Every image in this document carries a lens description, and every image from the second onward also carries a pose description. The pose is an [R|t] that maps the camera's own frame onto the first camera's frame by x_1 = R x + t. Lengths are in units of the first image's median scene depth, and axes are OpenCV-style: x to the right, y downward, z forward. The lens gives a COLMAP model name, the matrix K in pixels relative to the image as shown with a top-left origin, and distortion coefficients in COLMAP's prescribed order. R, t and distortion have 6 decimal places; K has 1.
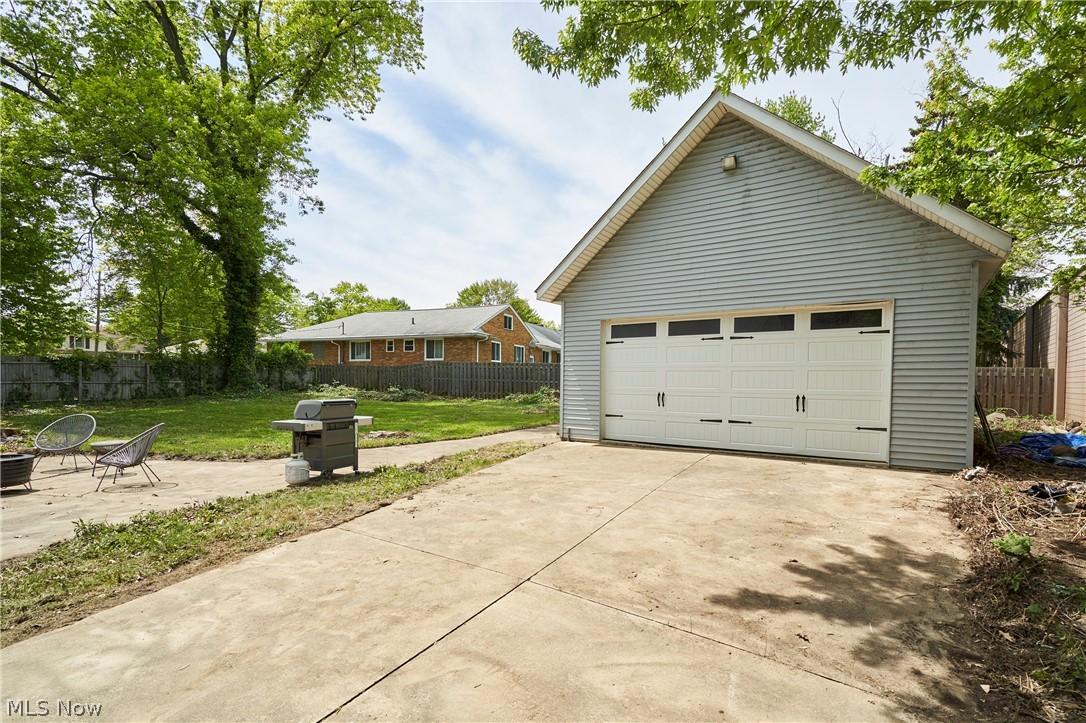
lens RADIAL K [[529.2, 0, 540.8], [0, 529.2, 388.2], [0, 0, 1]] dist [-0.000432, -0.000677]
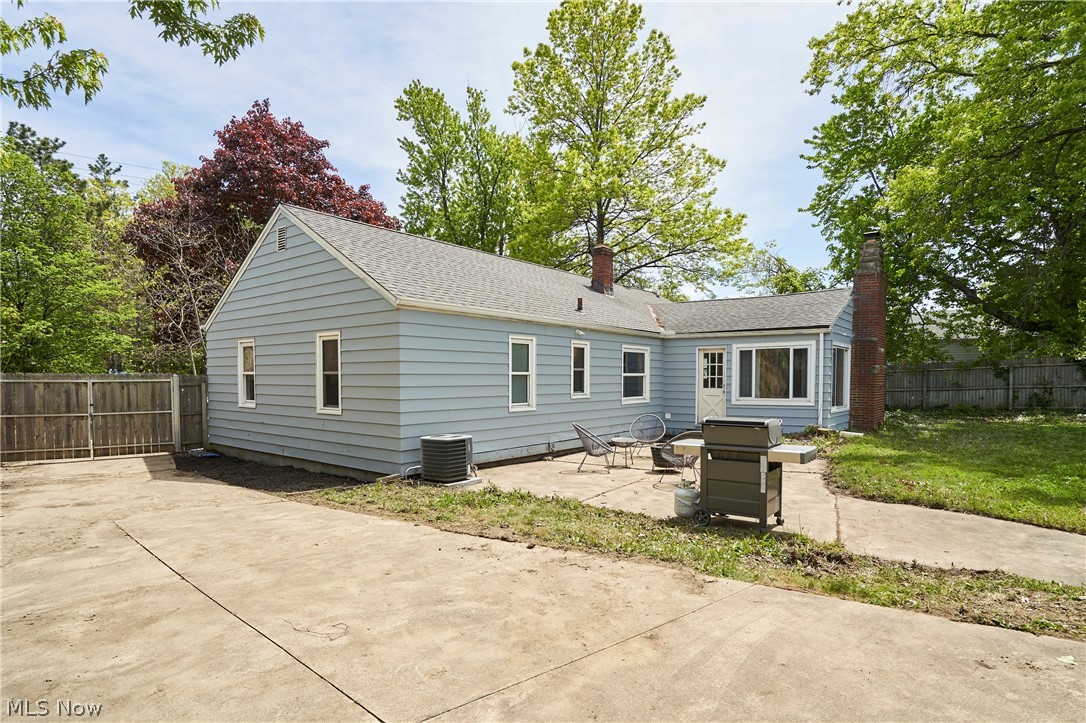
lens RADIAL K [[567.7, 0, 538.4], [0, 567.7, 393.9], [0, 0, 1]] dist [-0.058150, 0.040361]
pose [[-0.253508, 0.016752, -0.967188, 0.133625], [-0.007438, 0.999787, 0.019267, -0.008093], [0.967305, 0.012078, -0.253329, 0.294372]]
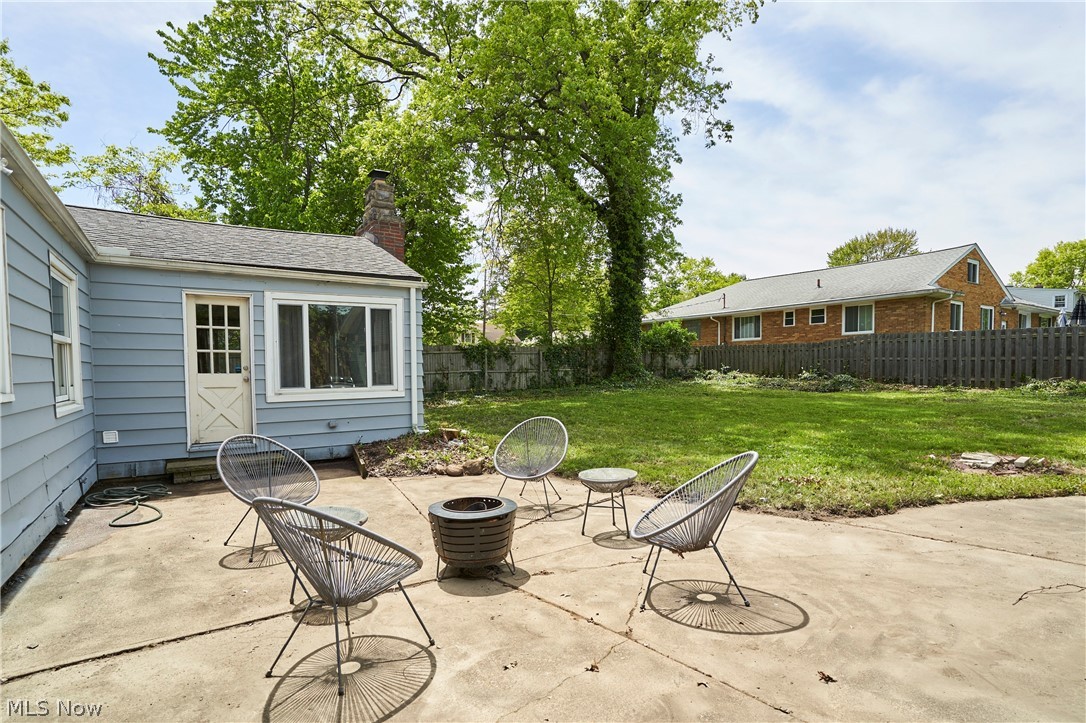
lens RADIAL K [[567.7, 0, 538.4], [0, 567.7, 393.9], [0, 0, 1]] dist [-0.058150, 0.040361]
pose [[0.834046, 0.004144, -0.551679, -0.183814], [0.013971, 0.999492, 0.028629, 0.000889], [0.551518, -0.031585, 0.833565, 0.160068]]
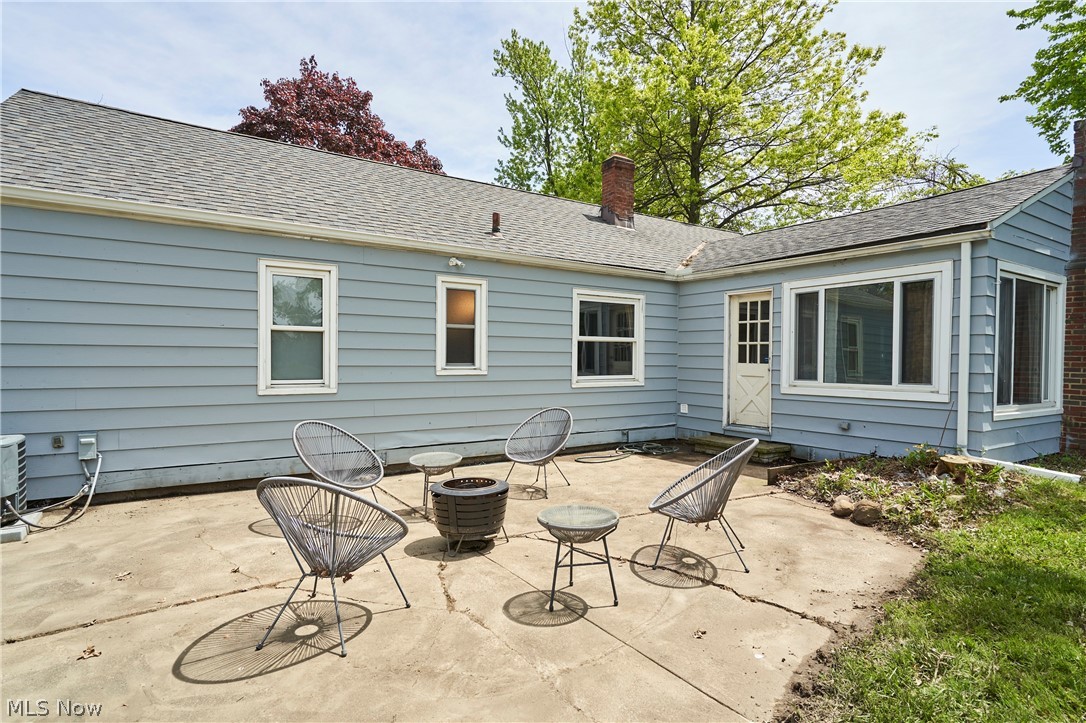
lens RADIAL K [[538.3, 0, 540.3], [0, 538.3, 360.8], [0, 0, 1]] dist [0.002309, -0.001627]
pose [[-0.551307, -0.010975, -0.834230, -0.156892], [-0.020540, 0.999789, 0.000422, -0.003079], [0.834049, 0.017368, -0.551416, 0.394934]]
